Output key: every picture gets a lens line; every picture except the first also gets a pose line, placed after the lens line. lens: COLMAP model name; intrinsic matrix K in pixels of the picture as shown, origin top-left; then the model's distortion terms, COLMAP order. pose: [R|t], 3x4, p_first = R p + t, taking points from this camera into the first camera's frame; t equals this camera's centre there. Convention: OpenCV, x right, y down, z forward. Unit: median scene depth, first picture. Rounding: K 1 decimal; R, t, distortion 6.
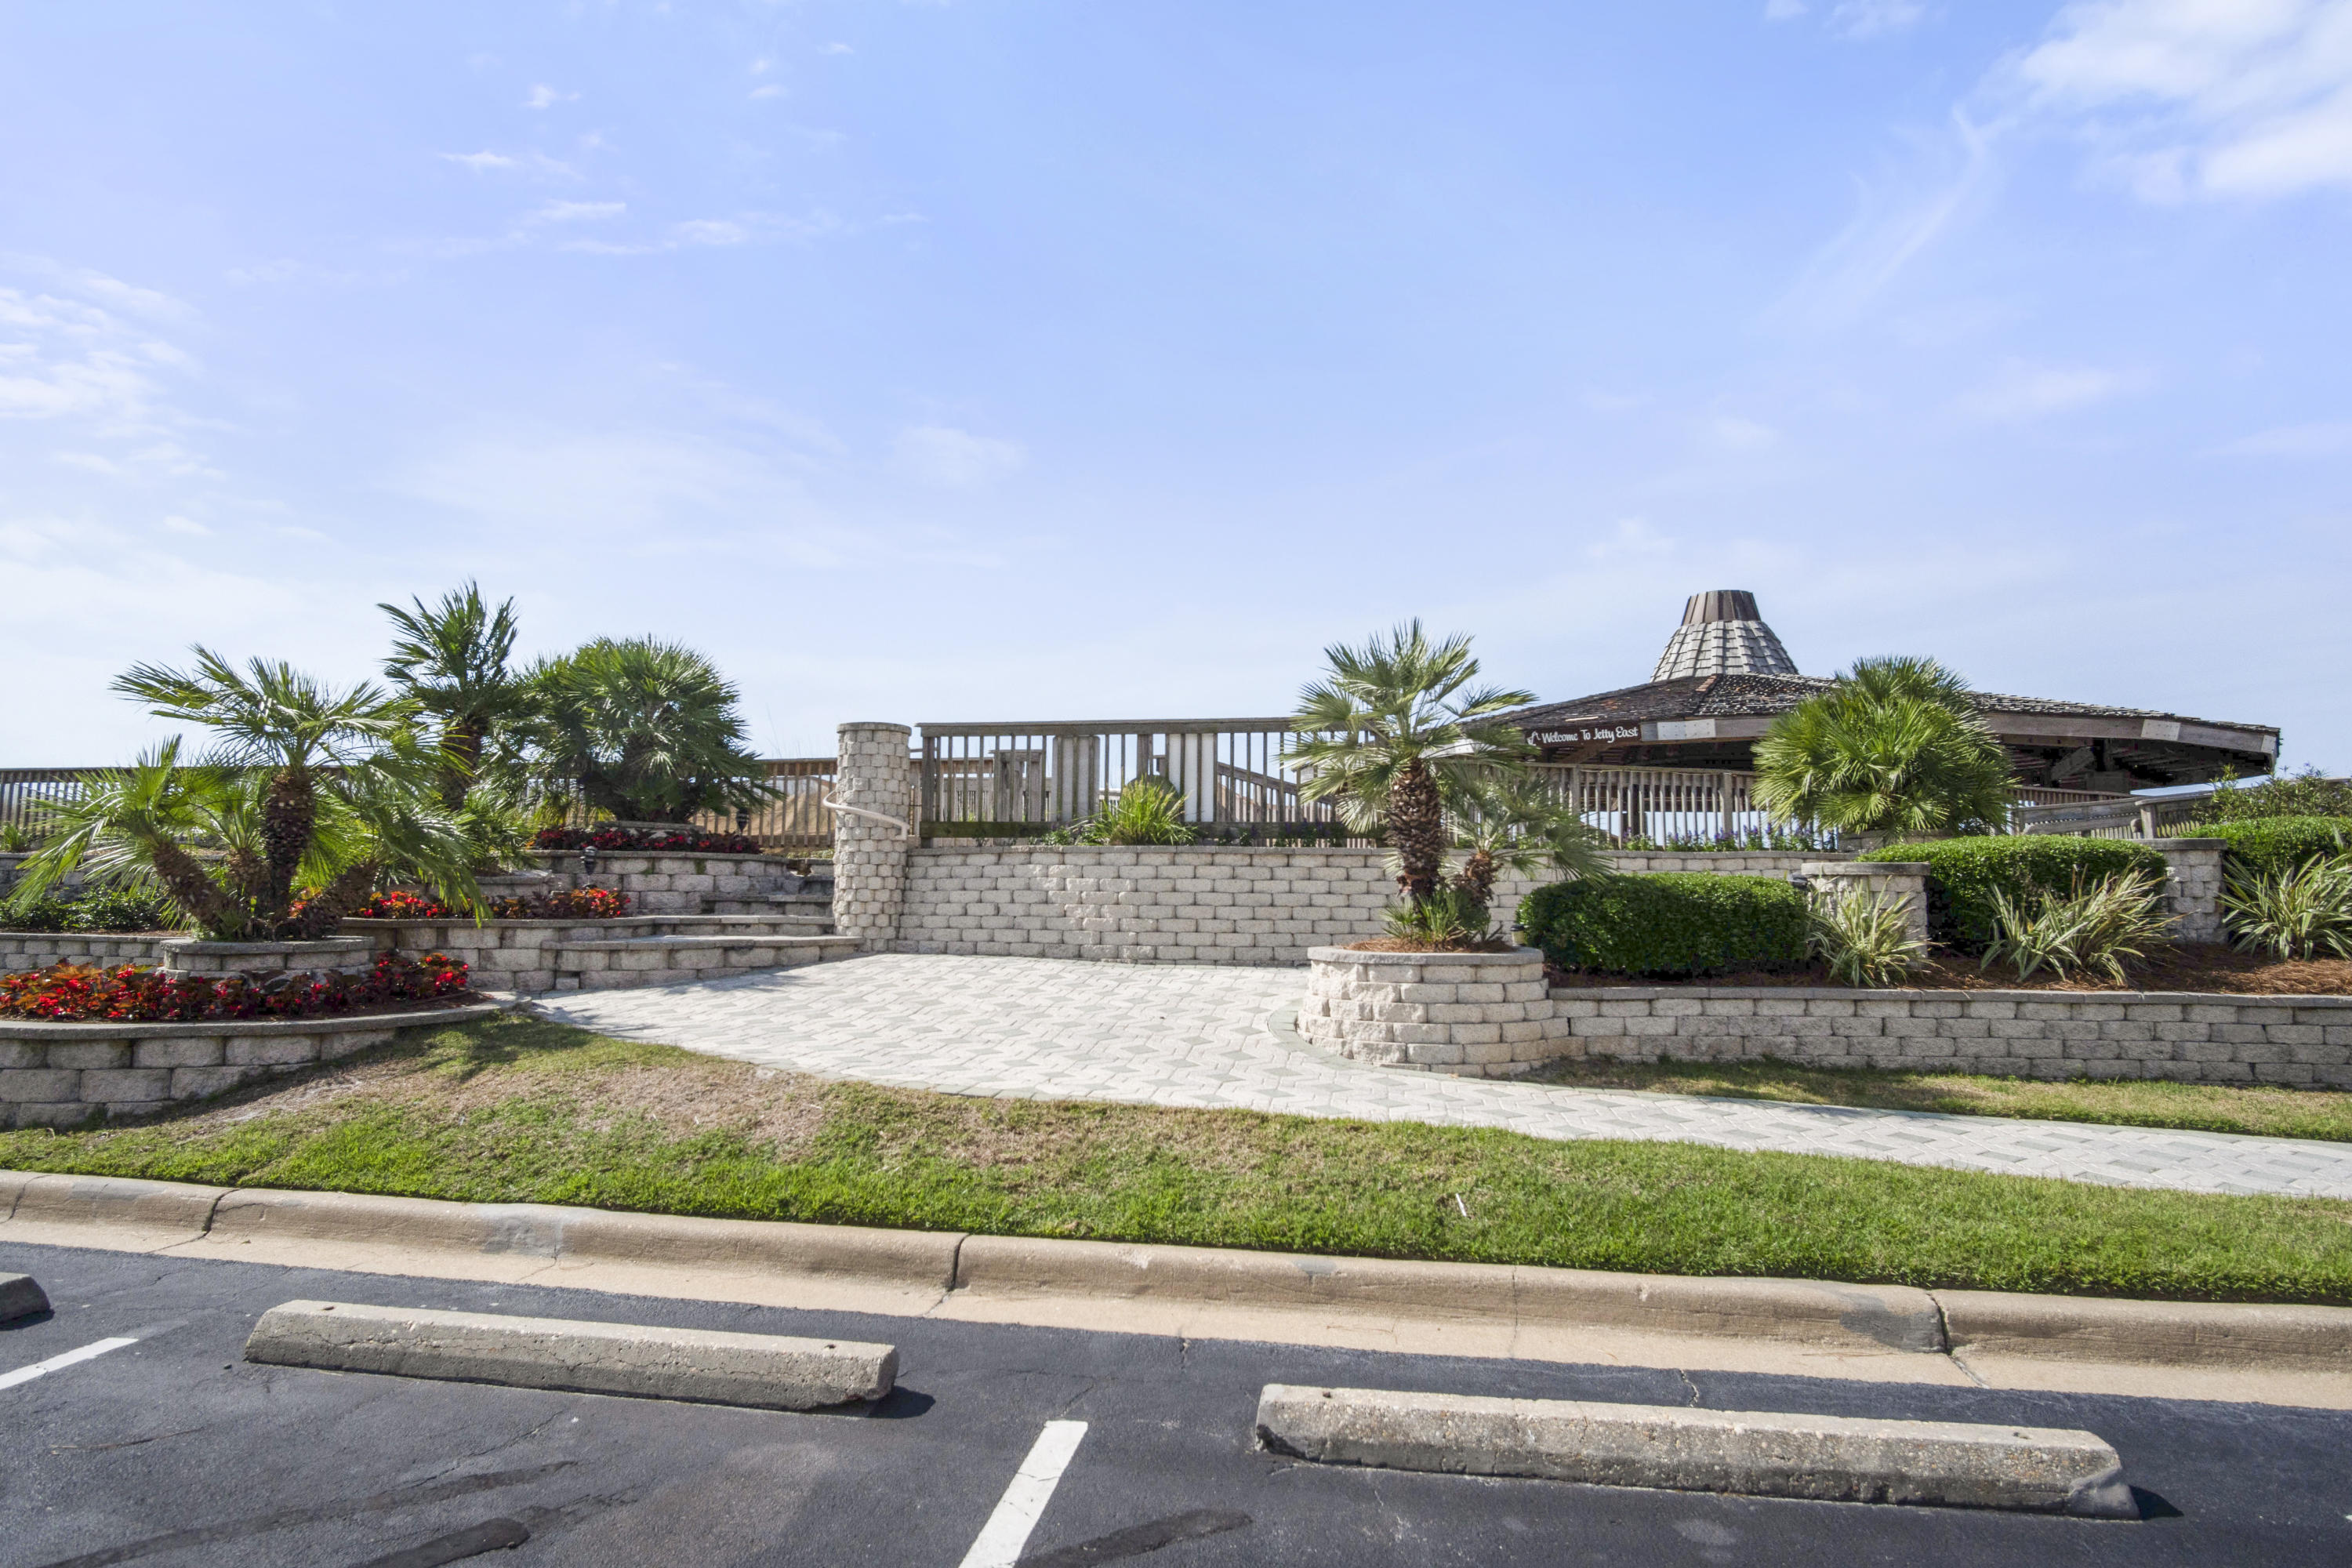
lens RADIAL K [[708.9, 0, 1178.1], [0, 708.9, 818.2], [0, 0, 1]] dist [-0.010716, 0.001446]
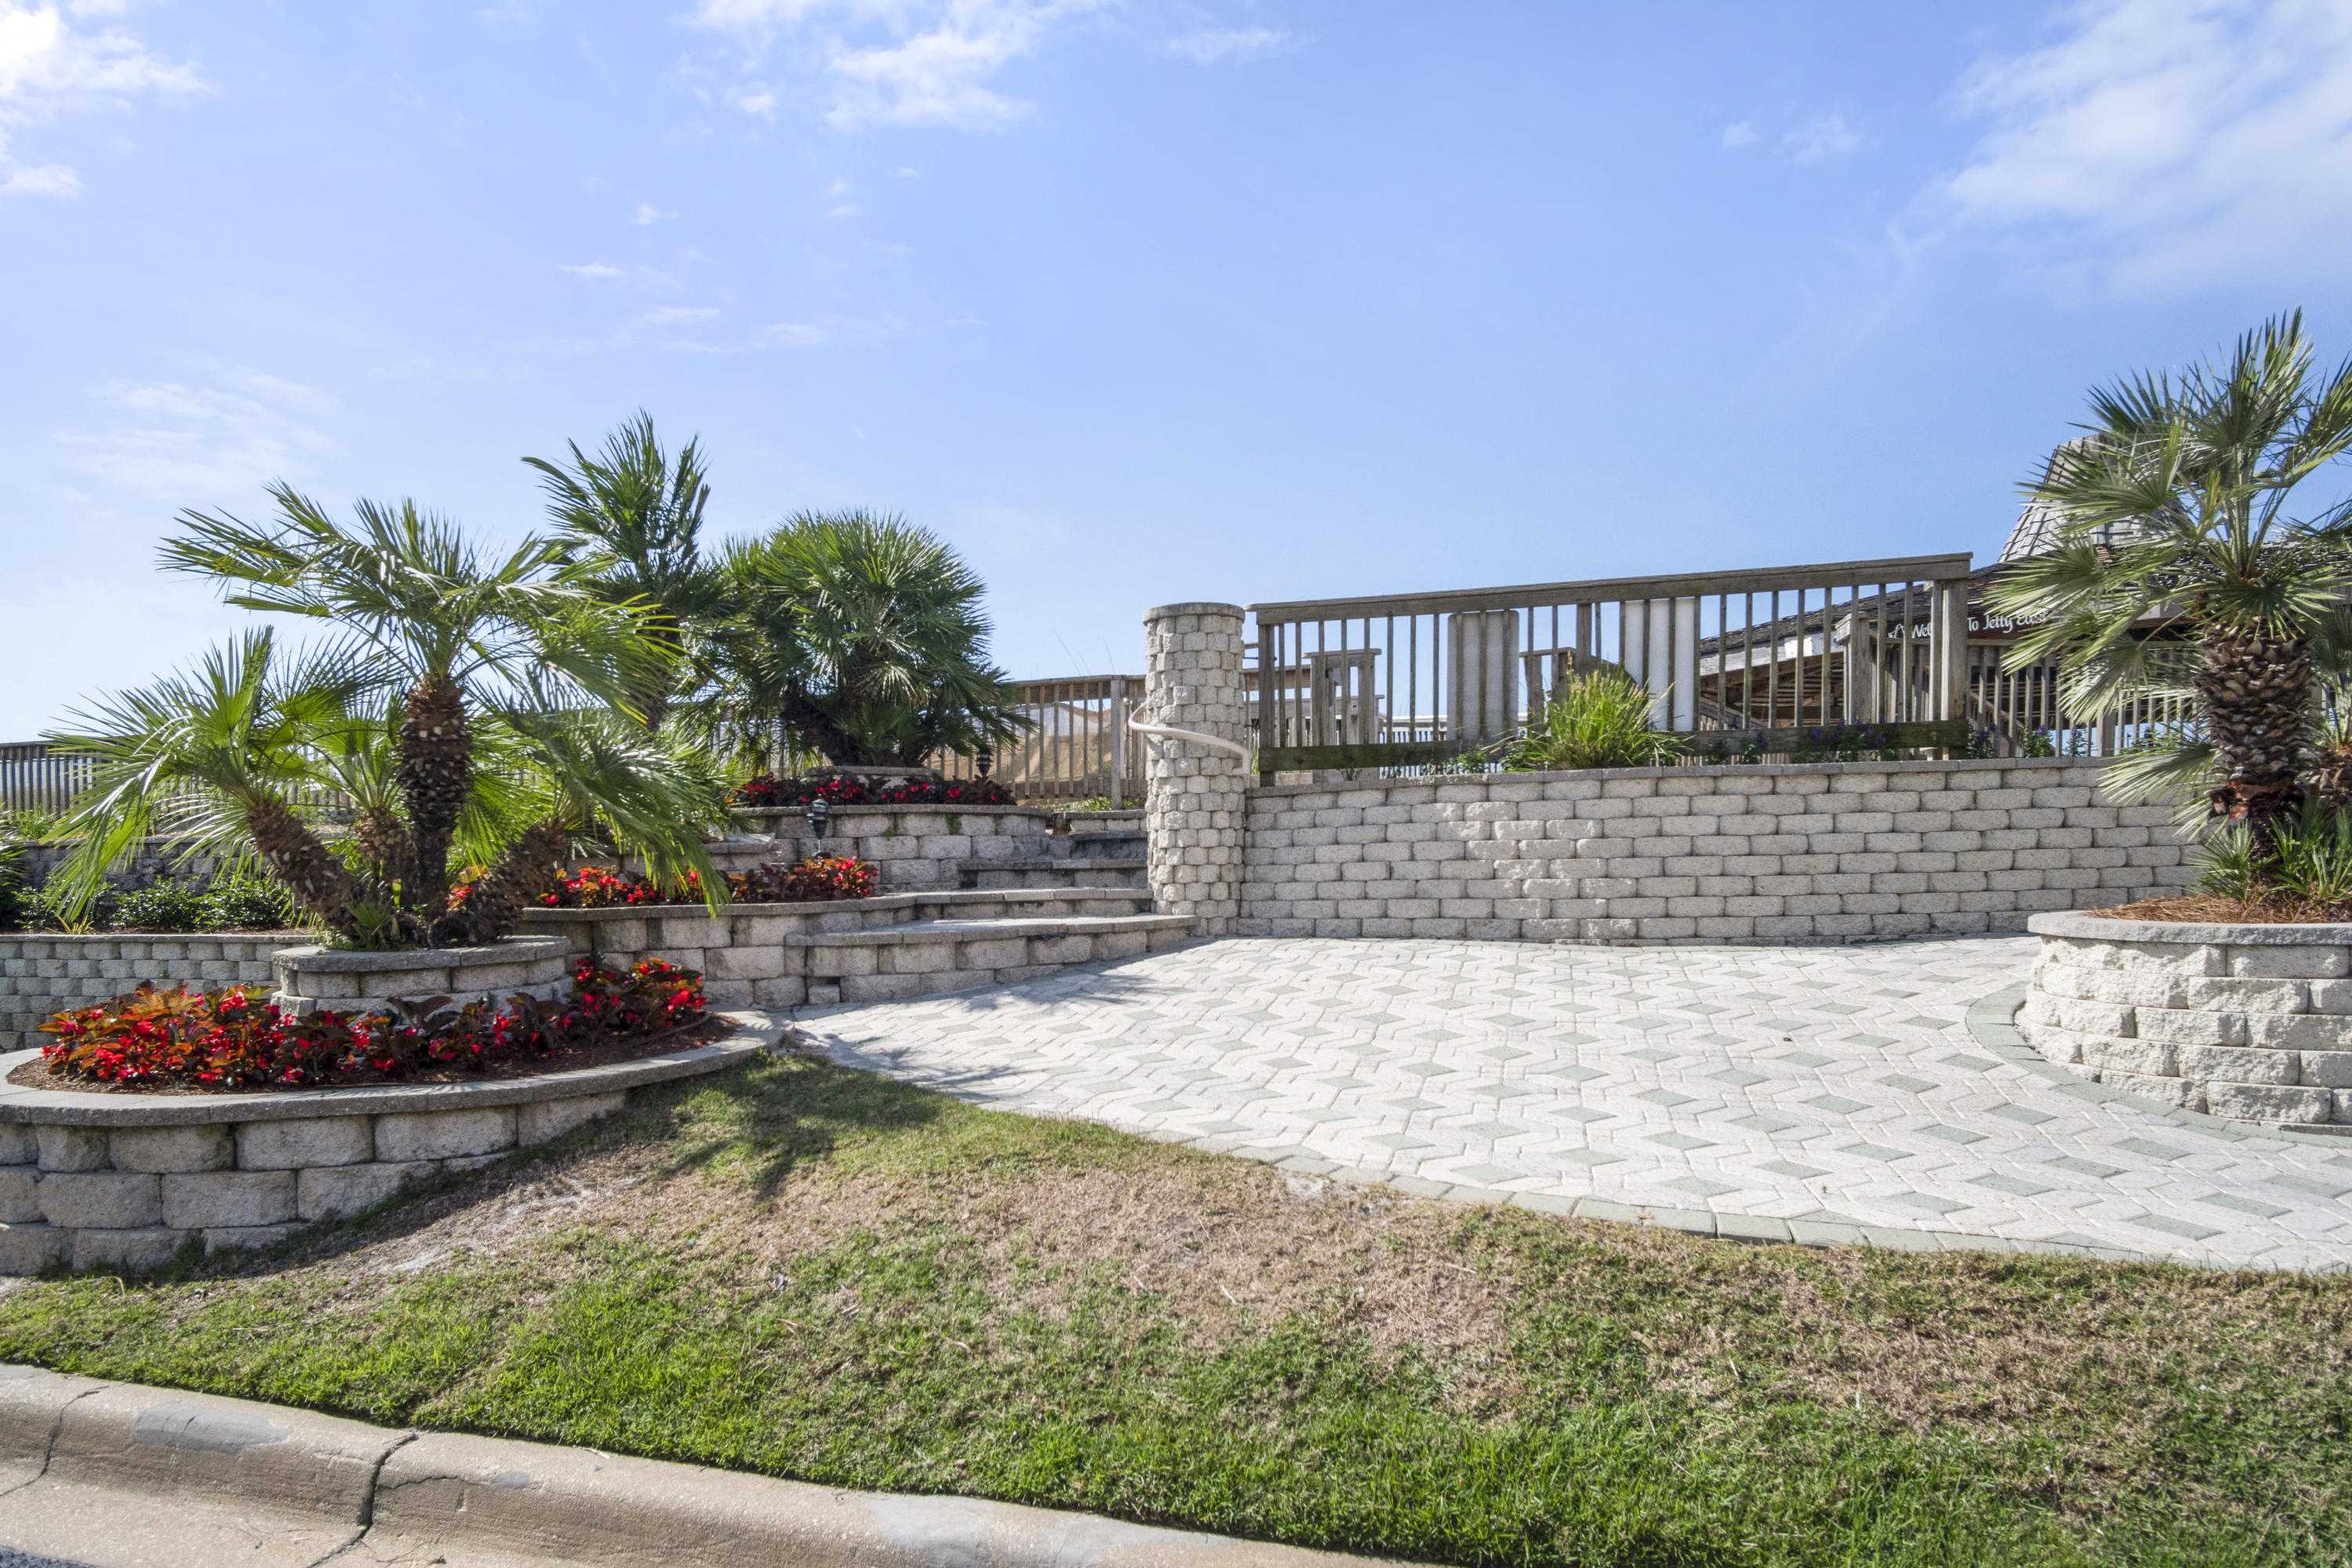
lens RADIAL K [[708.9, 0, 1178.1], [0, 708.9, 818.2], [0, 0, 1]] dist [-0.010716, 0.001446]
pose [[0.995403, -0.034434, -0.089374, -0.438176], [0.038854, 0.998082, 0.048195, 0.041783], [0.087543, -0.051446, 0.994831, 0.339380]]
